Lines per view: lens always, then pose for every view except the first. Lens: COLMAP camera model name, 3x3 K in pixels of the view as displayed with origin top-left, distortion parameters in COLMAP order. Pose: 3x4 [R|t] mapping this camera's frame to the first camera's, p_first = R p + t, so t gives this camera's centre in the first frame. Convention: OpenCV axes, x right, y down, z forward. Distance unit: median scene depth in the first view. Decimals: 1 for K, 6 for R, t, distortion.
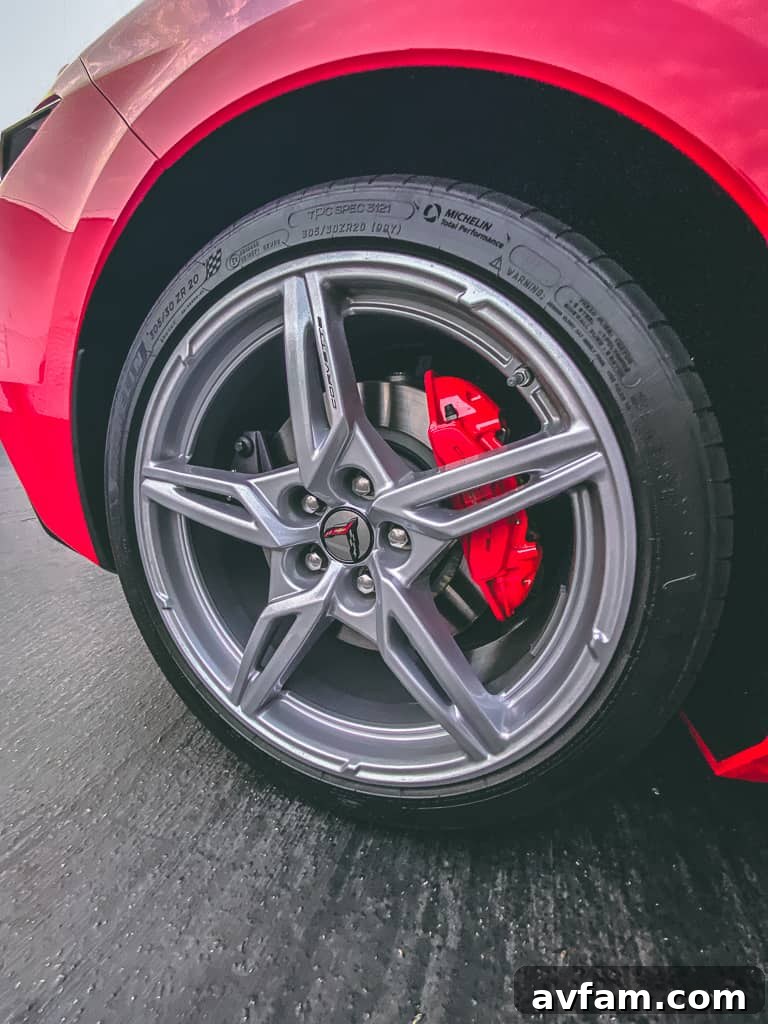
lens RADIAL K [[416.5, 0, 379.5], [0, 416.5, 501.9], [0, 0, 1]] dist [0.023415, 0.000007]
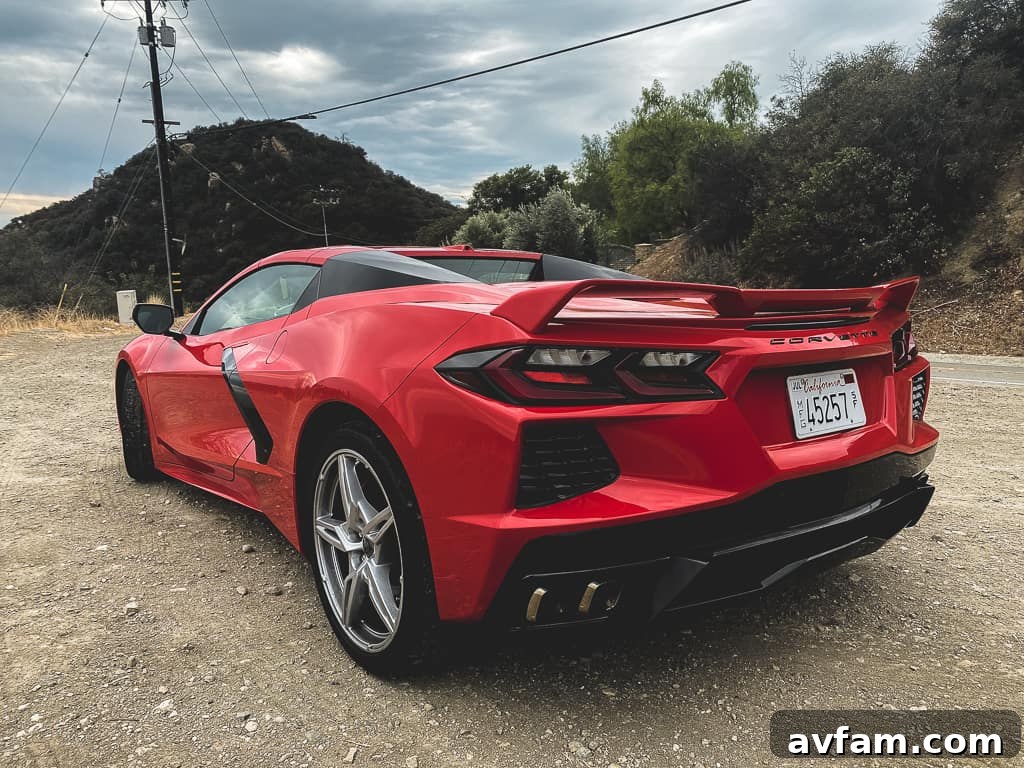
lens RADIAL K [[782.6, 0, 512.5], [0, 782.6, 386.0], [0, 0, 1]] dist [0.021922, -0.022987]
pose [[0.835263, -0.125628, -0.535307, 3.241809], [0.019965, 0.979837, -0.198799, 0.091130], [0.549488, 0.155362, 0.820929, -2.482256]]
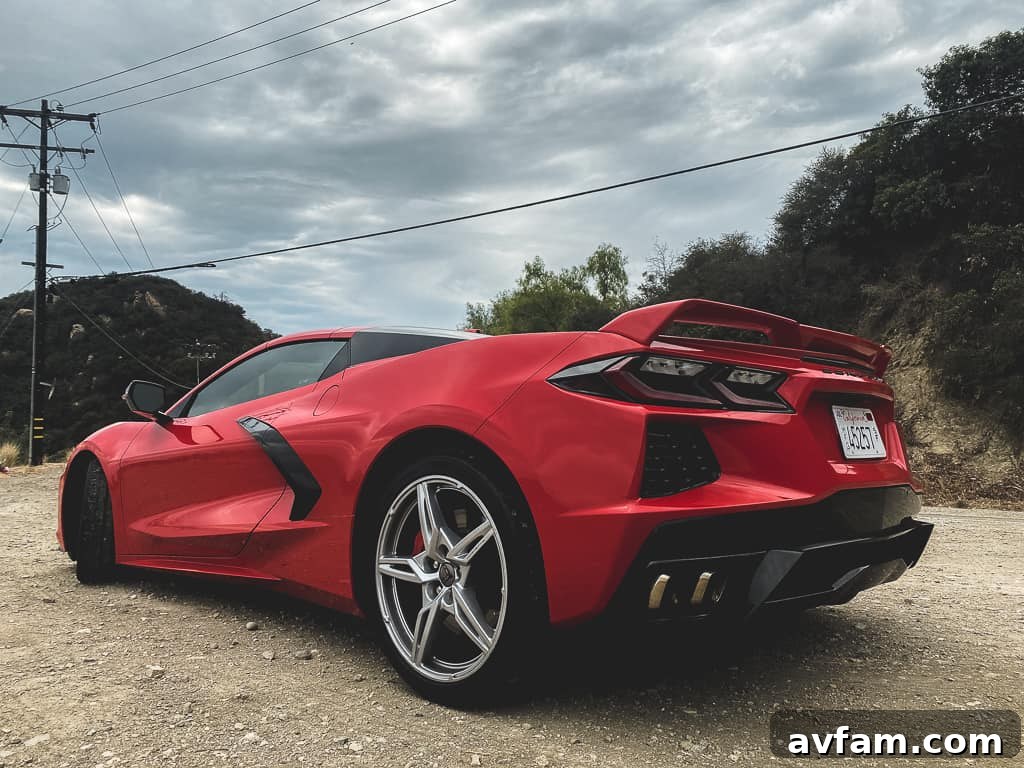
lens RADIAL K [[782.6, 0, 517.6], [0, 782.6, 375.0], [0, 0, 1]] dist [0.021922, -0.022987]
pose [[0.911178, -0.214198, -0.351957, 2.218186], [0.059329, 0.913547, -0.402382, 0.904245], [0.407718, 0.345760, 0.845113, -3.206533]]
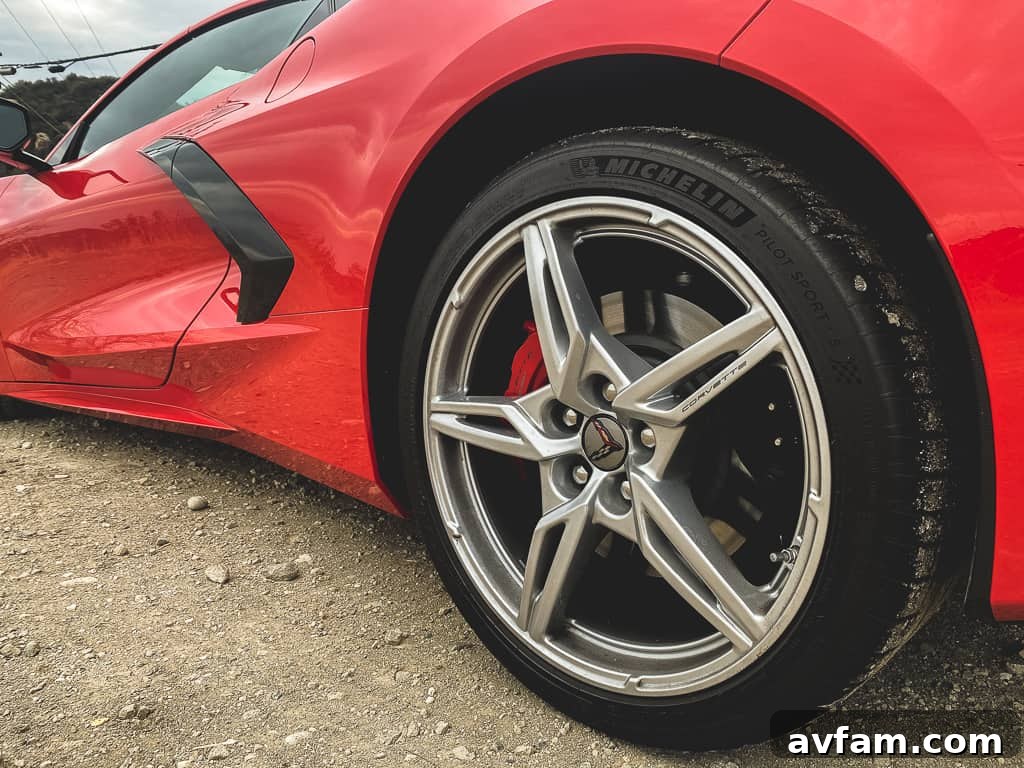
lens RADIAL K [[782.6, 0, 518.7], [0, 782.6, 382.1], [0, 0, 1]] dist [0.021922, -0.022987]
pose [[0.914583, -0.130386, -0.382801, 0.489738], [0.068470, 0.982857, -0.171183, 0.252113], [0.398559, 0.130351, 0.907832, -0.864281]]
